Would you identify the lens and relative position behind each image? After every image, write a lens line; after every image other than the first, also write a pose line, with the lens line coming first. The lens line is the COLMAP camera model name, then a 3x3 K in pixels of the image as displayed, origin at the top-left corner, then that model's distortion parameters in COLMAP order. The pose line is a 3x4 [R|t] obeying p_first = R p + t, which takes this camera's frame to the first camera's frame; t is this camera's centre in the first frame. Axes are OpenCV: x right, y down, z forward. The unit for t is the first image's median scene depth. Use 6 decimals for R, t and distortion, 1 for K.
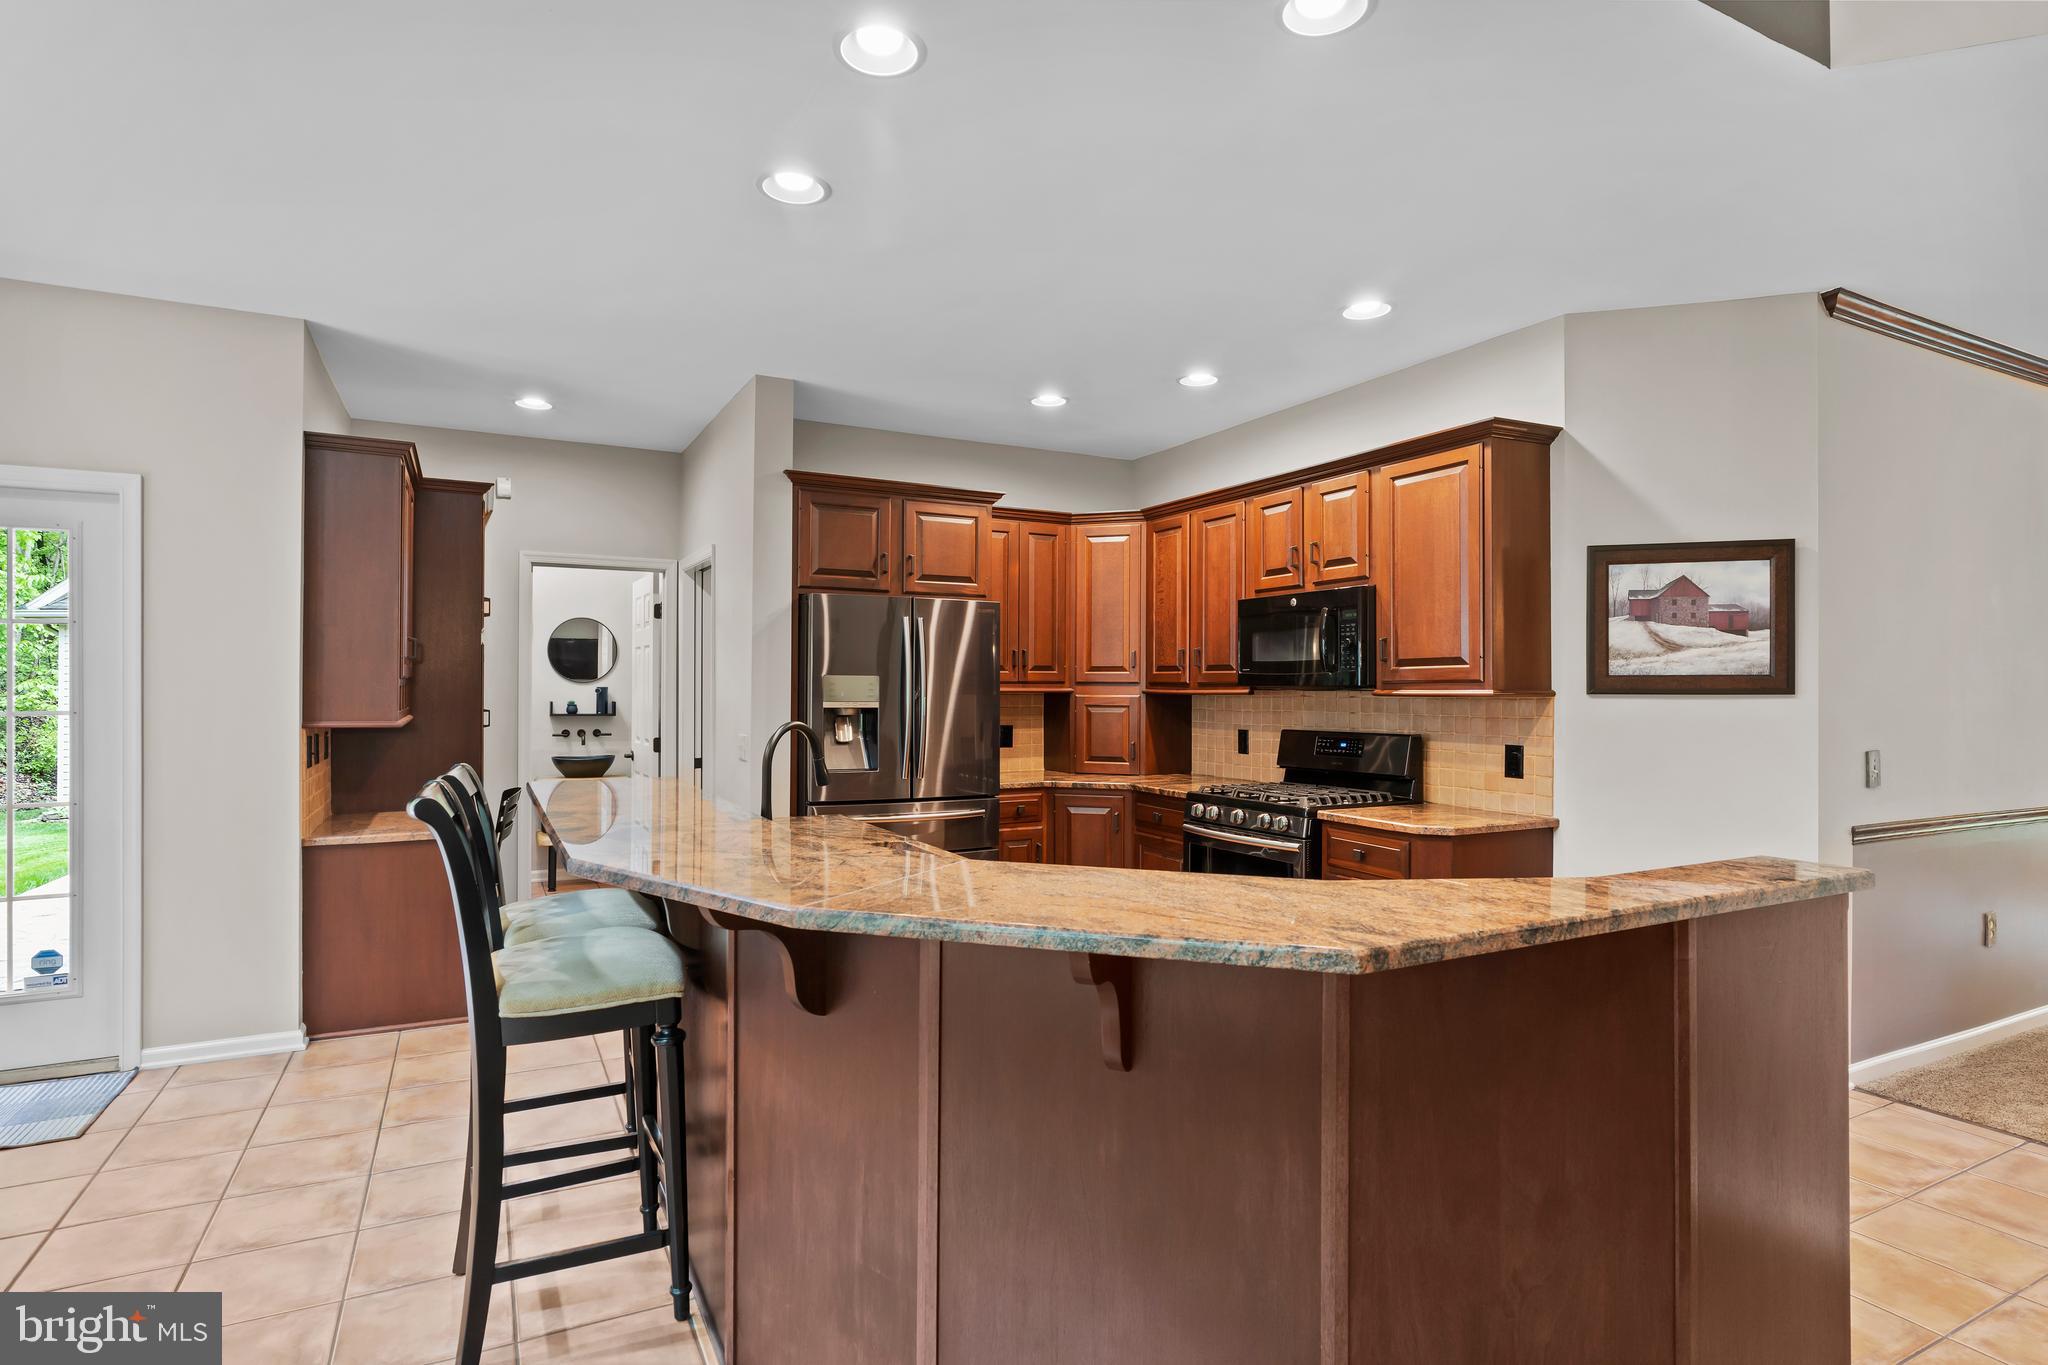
lens RADIAL K [[1065.9, 0, 1024.0], [0, 1065.9, 682.5], [0, 0, 1]] dist [0.002502, -0.000168]
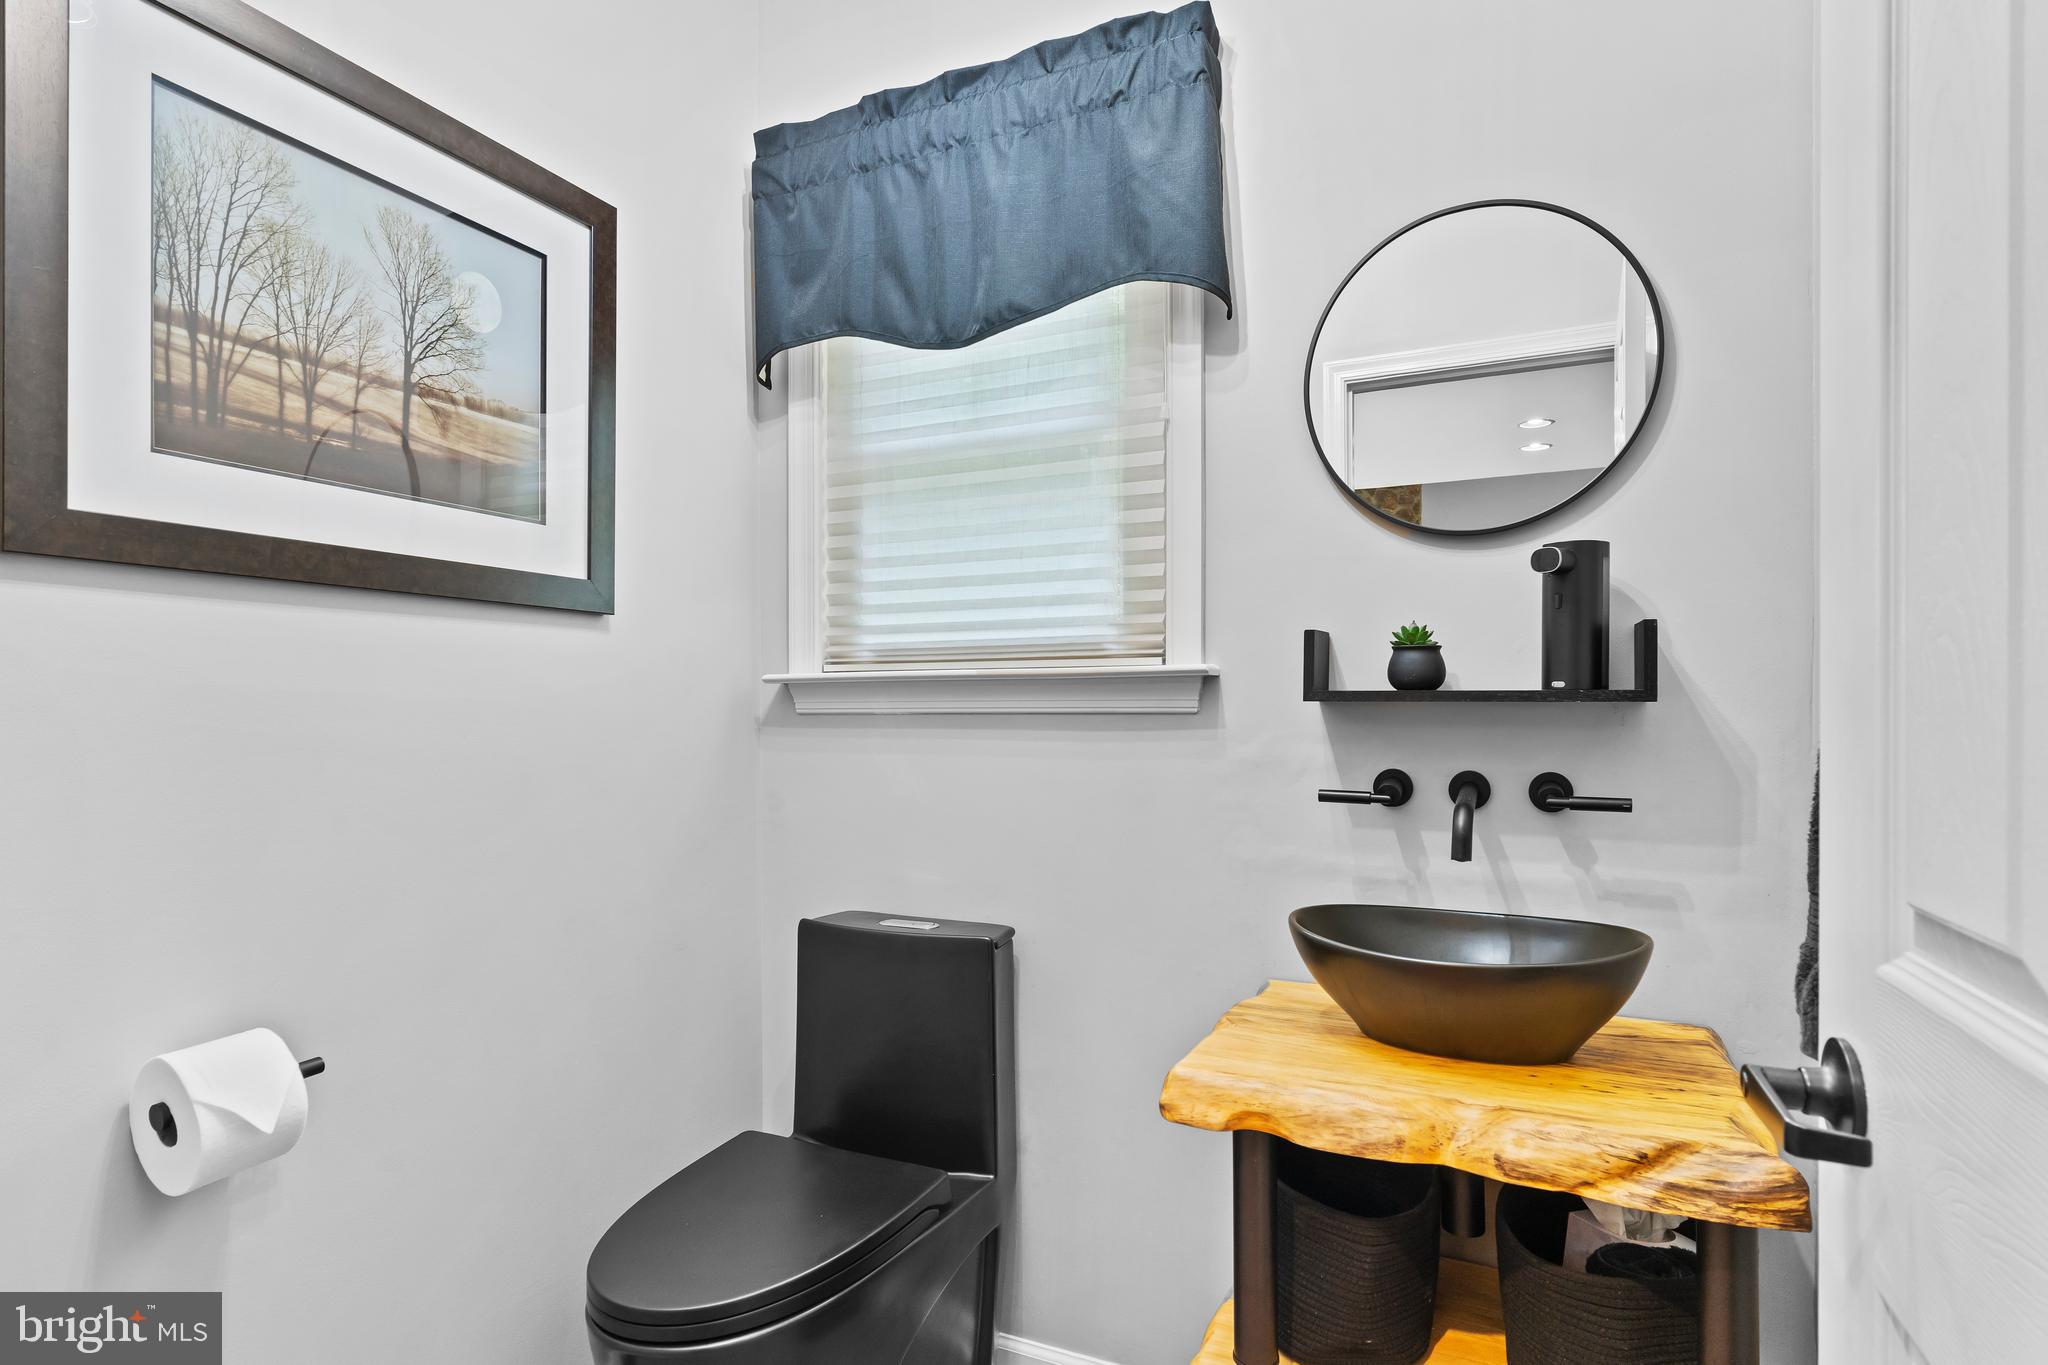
lens RADIAL K [[1052.0, 0, 1023.9], [0, 1052.0, 705.8], [0, 0, 1]] dist [-0.000605, 0.000171]
pose [[0.603013, -0.006083, -0.797708, -0.309995], [0.004819, 0.999980, -0.003983, 0.032271], [0.797717, -0.001442, 0.603031, 0.818237]]
